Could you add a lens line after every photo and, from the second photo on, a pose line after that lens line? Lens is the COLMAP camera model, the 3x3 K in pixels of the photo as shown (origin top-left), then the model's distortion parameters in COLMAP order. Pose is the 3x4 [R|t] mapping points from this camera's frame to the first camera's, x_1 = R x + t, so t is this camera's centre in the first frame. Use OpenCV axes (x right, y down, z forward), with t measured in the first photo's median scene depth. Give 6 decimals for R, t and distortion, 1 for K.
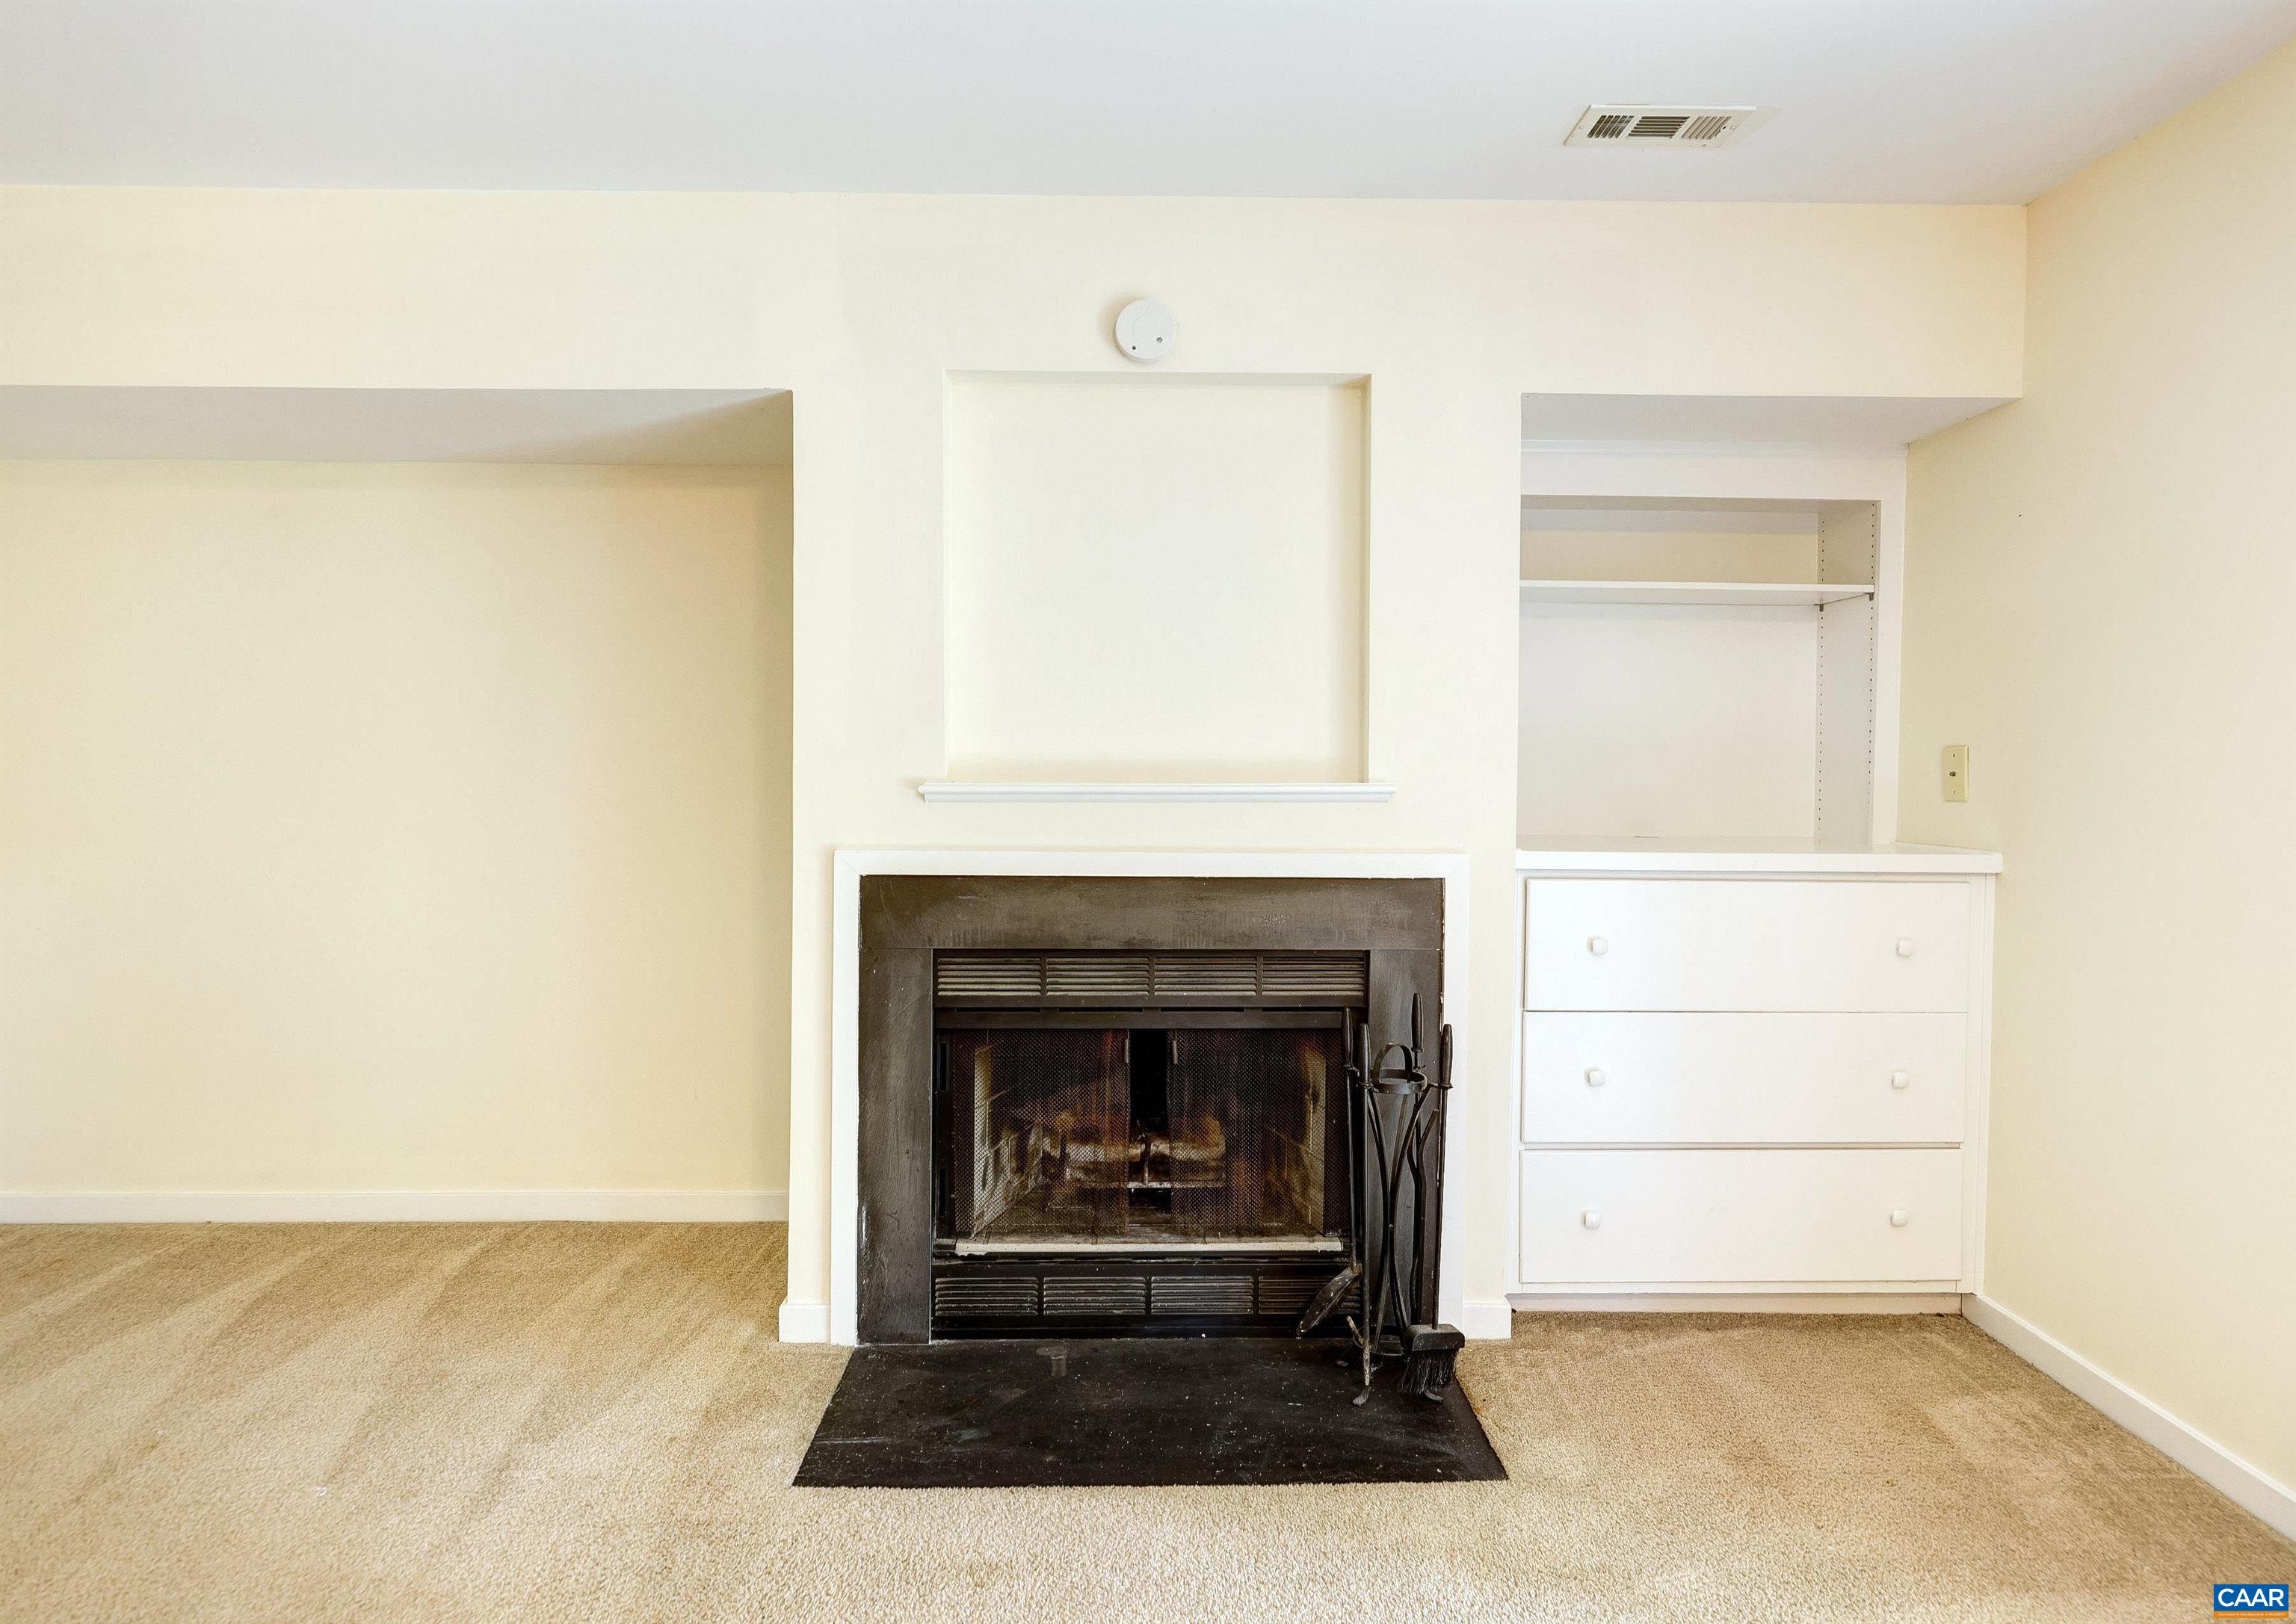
lens RADIAL K [[1294.0, 0, 1175.9], [0, 1294.0, 782.2], [0, 0, 1]] dist [0.003773, -0.003416]
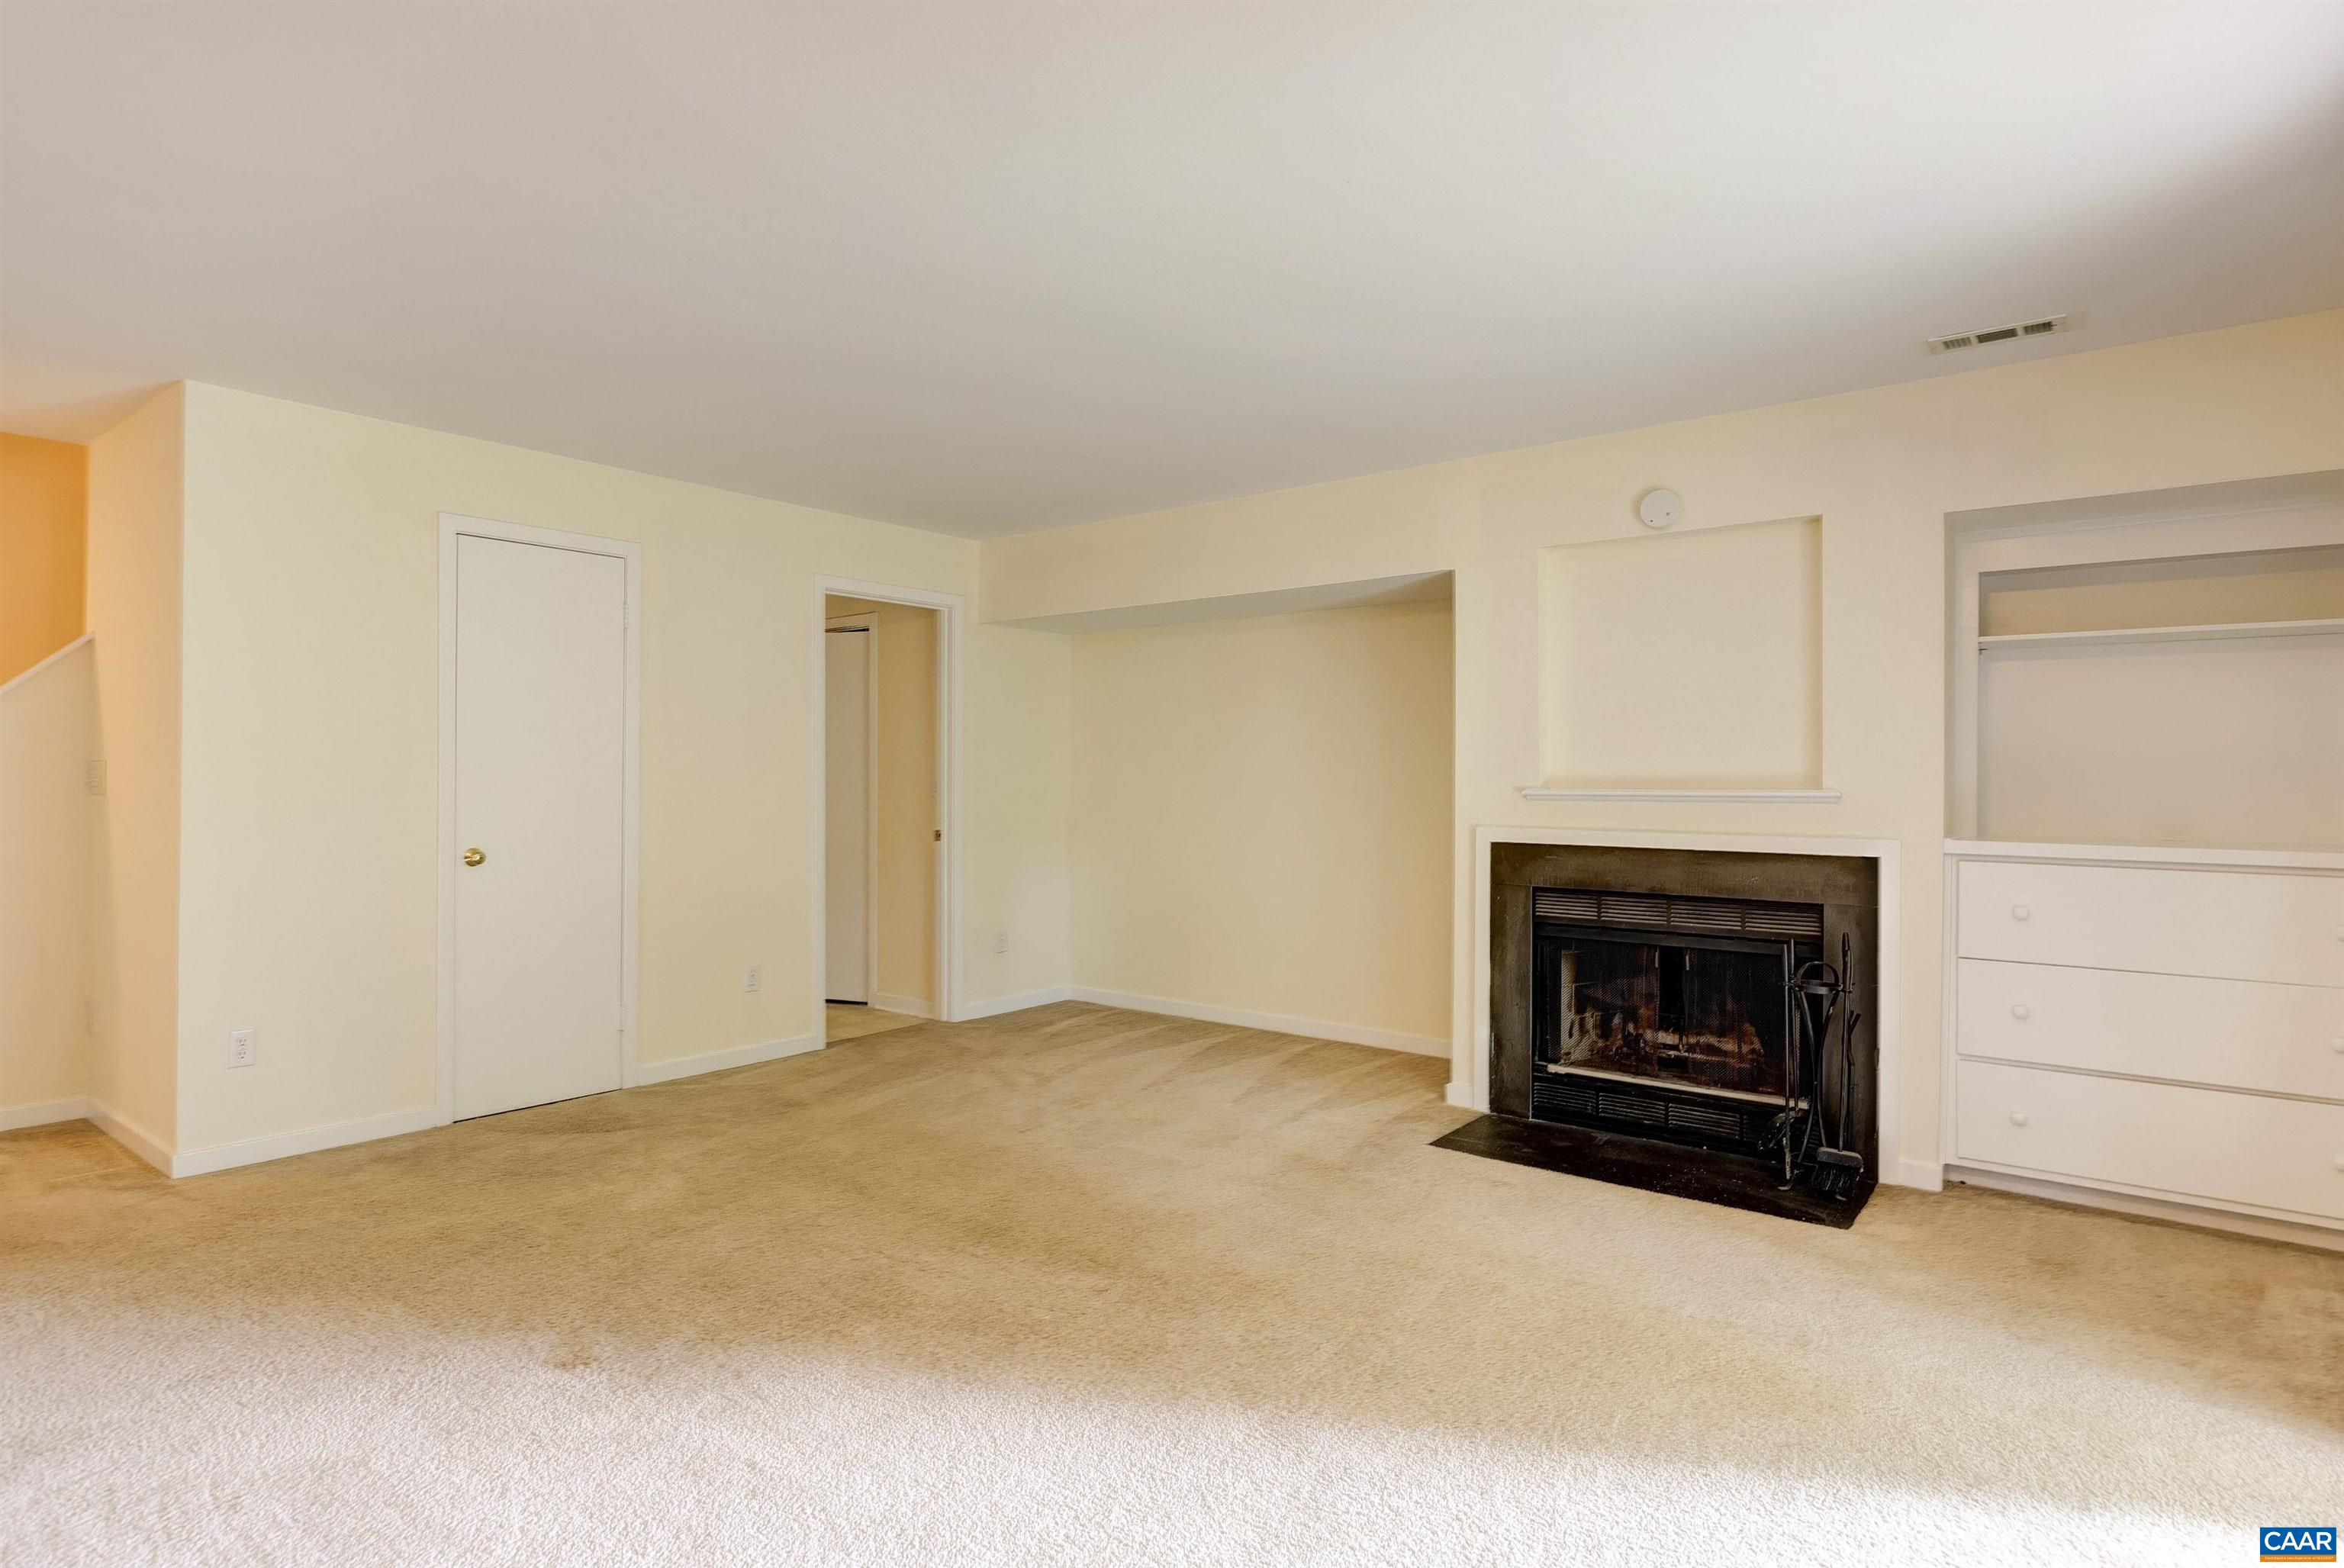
lens RADIAL K [[1259.9, 0, 1162.5], [0, 1259.9, 776.0], [0, 0, 1]] dist [0.000312, -0.000191]
pose [[0.783250, -0.002521, -0.621702, 0.454519], [-0.010486, 0.999796, -0.017266, 0.017129], [0.621619, 0.020043, 0.783064, -0.592542]]
